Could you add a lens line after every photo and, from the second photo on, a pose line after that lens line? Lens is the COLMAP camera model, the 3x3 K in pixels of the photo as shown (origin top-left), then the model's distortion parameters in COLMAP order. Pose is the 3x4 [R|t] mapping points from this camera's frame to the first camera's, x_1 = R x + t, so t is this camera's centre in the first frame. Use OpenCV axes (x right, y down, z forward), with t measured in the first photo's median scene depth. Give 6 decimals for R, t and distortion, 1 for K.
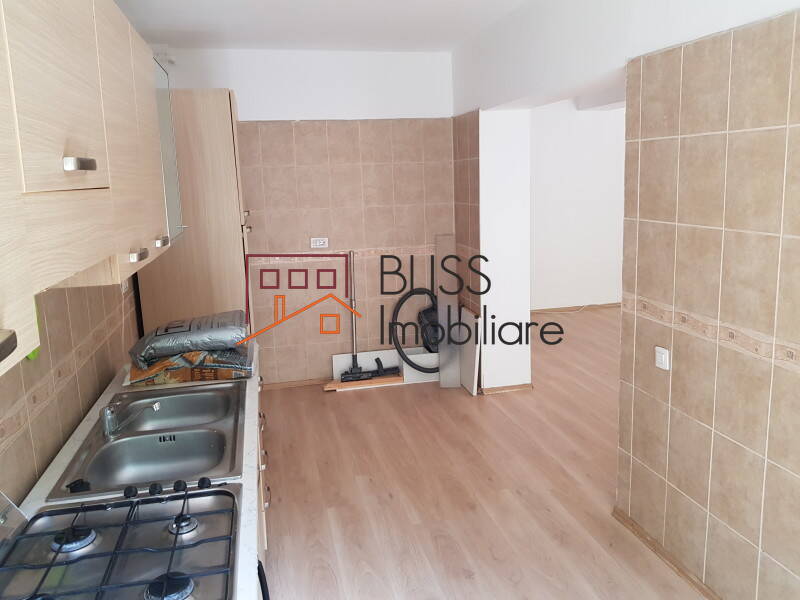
lens RADIAL K [[626.3, 0, 399.2], [0, 626.3, 271.3], [0, 0, 1]] dist [0.006739, -0.001405]
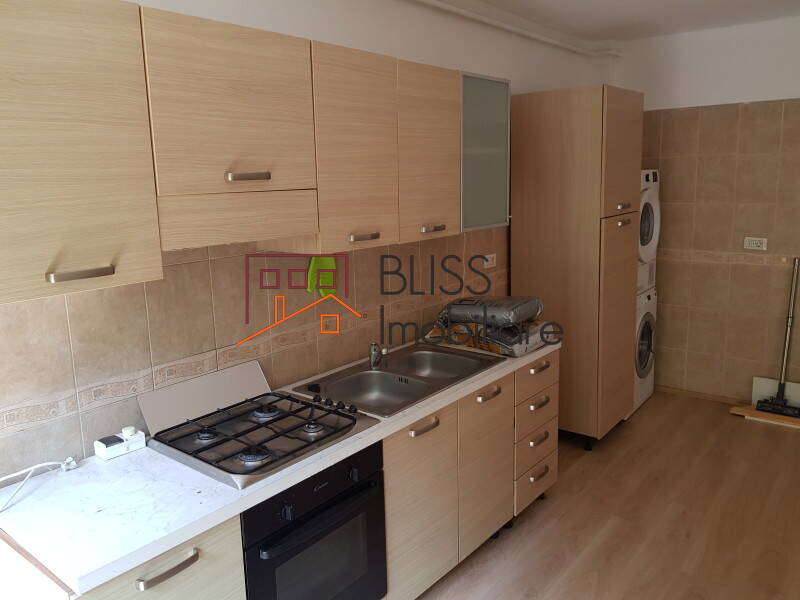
lens RADIAL K [[631.5, 0, 398.4], [0, 631.5, 279.1], [0, 0, 1]] dist [0.001371, -0.000061]
pose [[0.619604, 0.136862, -0.772891, 0.251367], [-0.110326, 0.990091, 0.086879, -0.020579], [0.777123, 0.031440, 0.628564, 0.077258]]
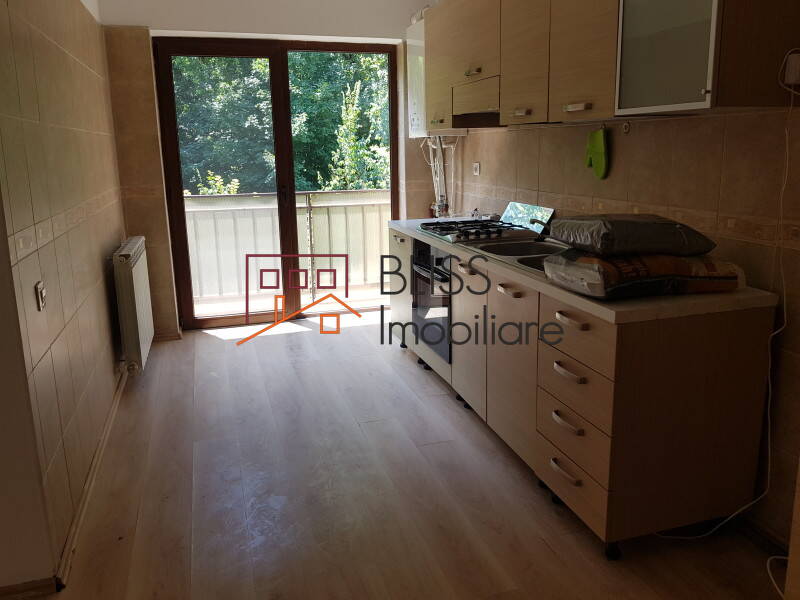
lens RADIAL K [[631.5, 0, 398.4], [0, 631.5, 279.1], [0, 0, 1]] dist [0.001371, -0.000061]
pose [[-0.995853, 0.062892, -0.065736, 0.012076], [0.035516, 0.933989, 0.355531, -0.075842], [0.083756, 0.351722, -0.932350, 0.951625]]
